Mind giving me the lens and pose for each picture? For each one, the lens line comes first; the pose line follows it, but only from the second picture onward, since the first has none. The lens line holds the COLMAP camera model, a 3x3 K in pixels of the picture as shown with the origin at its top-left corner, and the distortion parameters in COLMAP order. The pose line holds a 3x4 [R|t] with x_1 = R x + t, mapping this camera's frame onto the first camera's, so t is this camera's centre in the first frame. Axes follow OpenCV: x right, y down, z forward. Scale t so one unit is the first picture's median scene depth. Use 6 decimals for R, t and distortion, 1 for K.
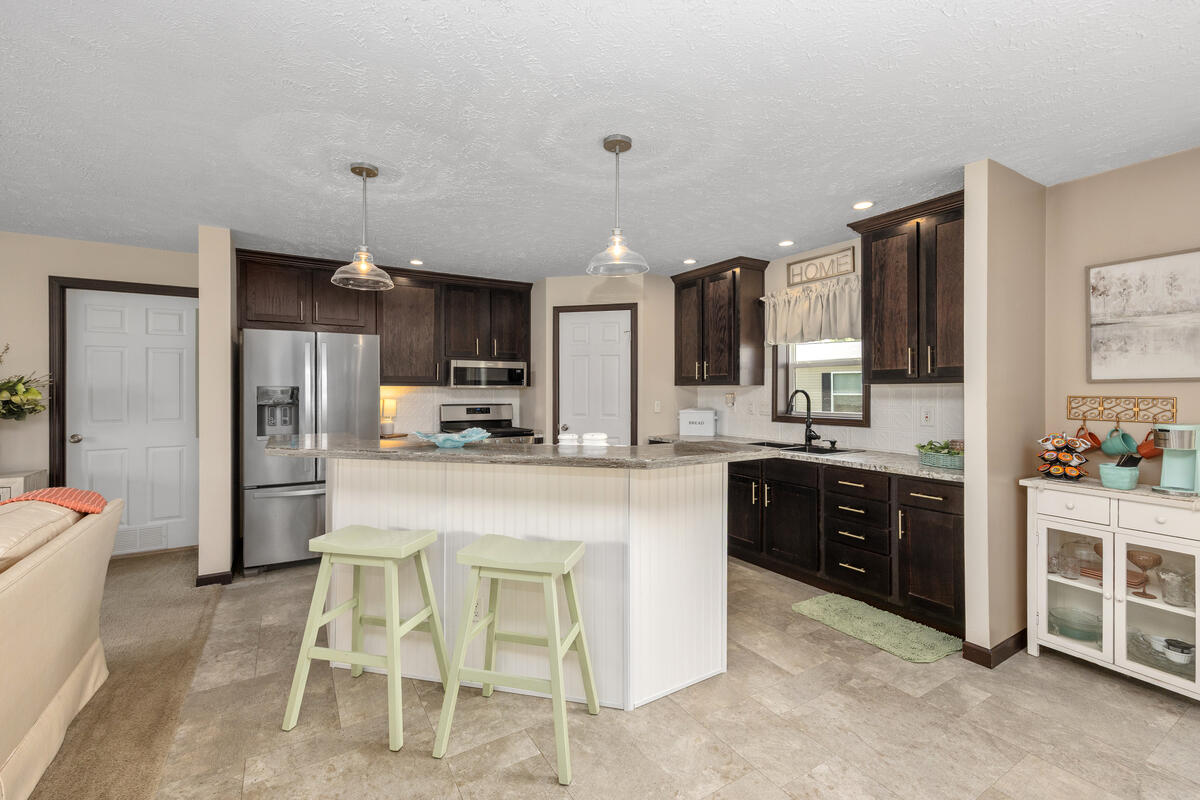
lens RADIAL K [[478.4, 0, 604.8], [0, 478.4, 394.1], [0, 0, 1]] dist [-0.000365, 0.000139]
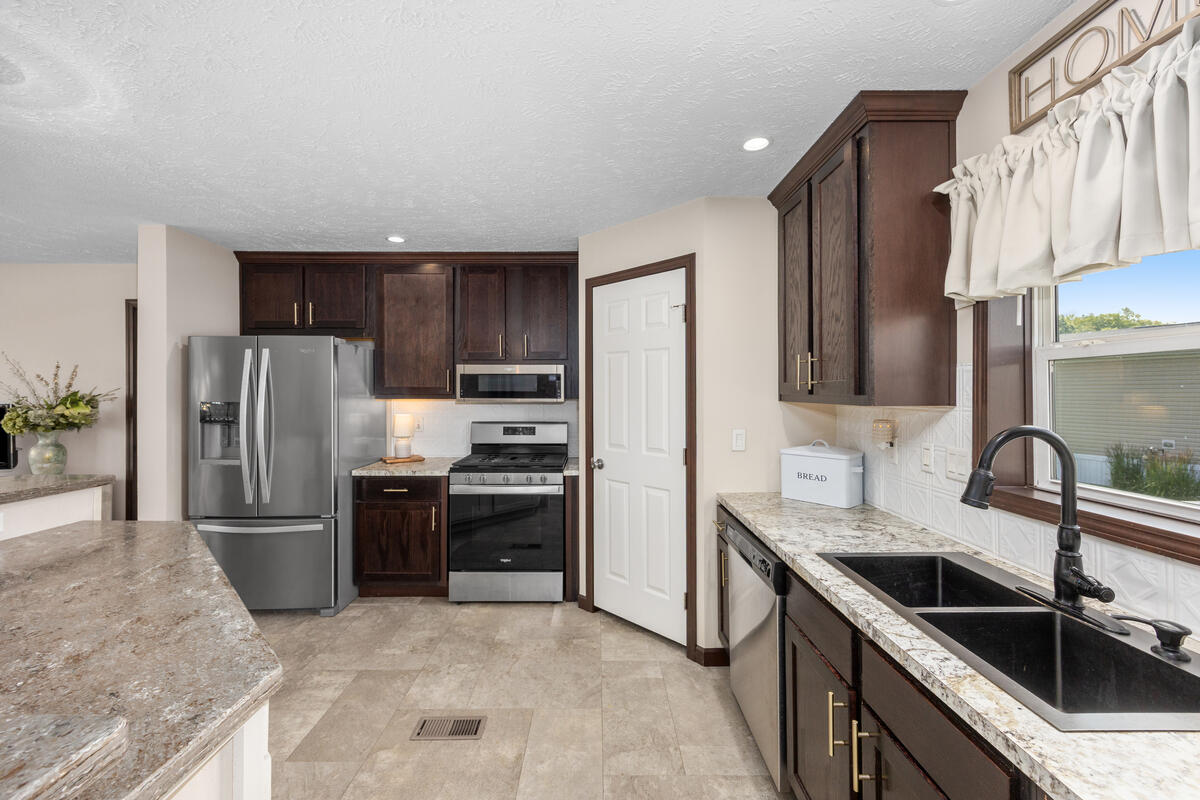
lens RADIAL K [[478.4, 0, 607.5], [0, 478.4, 390.6], [0, 0, 1]] dist [-0.000365, 0.000139]
pose [[0.858982, -0.000682, -0.512006, 0.300967], [-0.005915, 0.999919, -0.011257, -0.026016], [0.511972, 0.012698, 0.858908, 0.531248]]
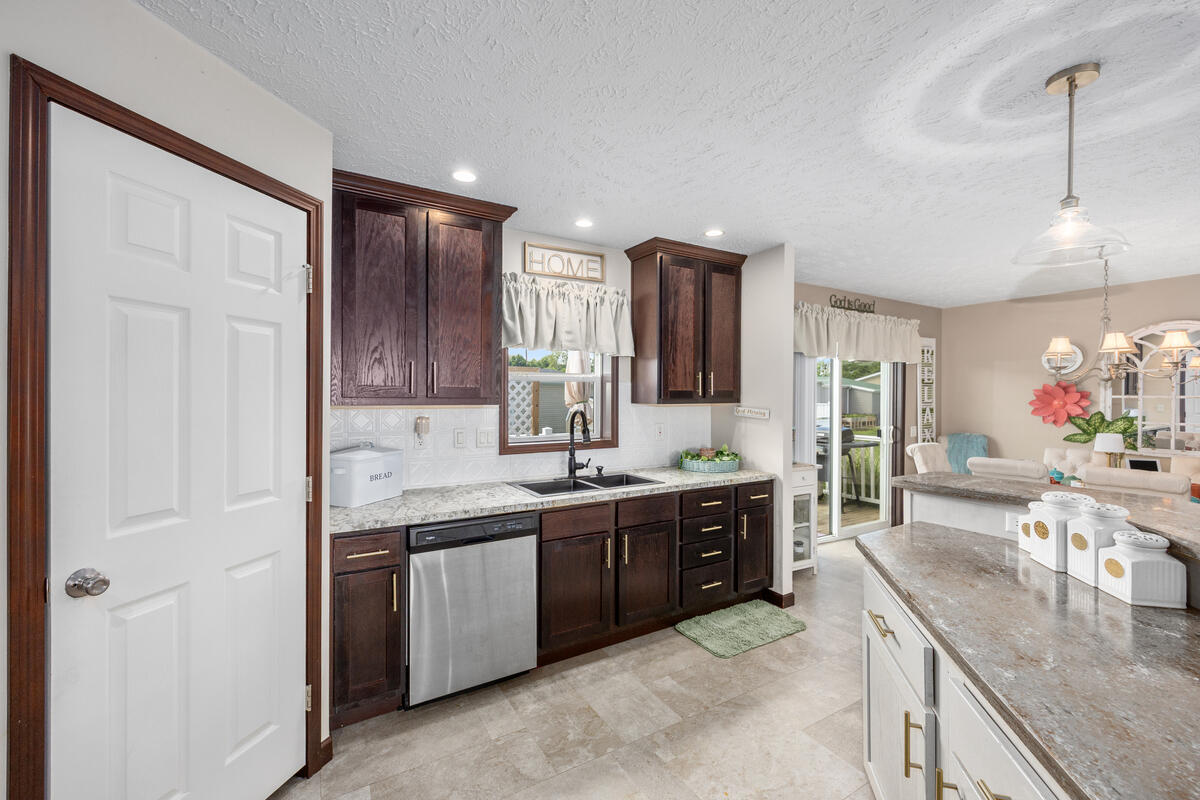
lens RADIAL K [[478.4, 0, 597.6], [0, 478.4, 399.7], [0, 0, 1]] dist [-0.000365, 0.000139]
pose [[0.041334, 0.000786, 0.999145, -0.356316], [0.011781, 0.999930, -0.001274, -0.022629], [-0.999076, 0.011824, 0.041322, 0.844879]]
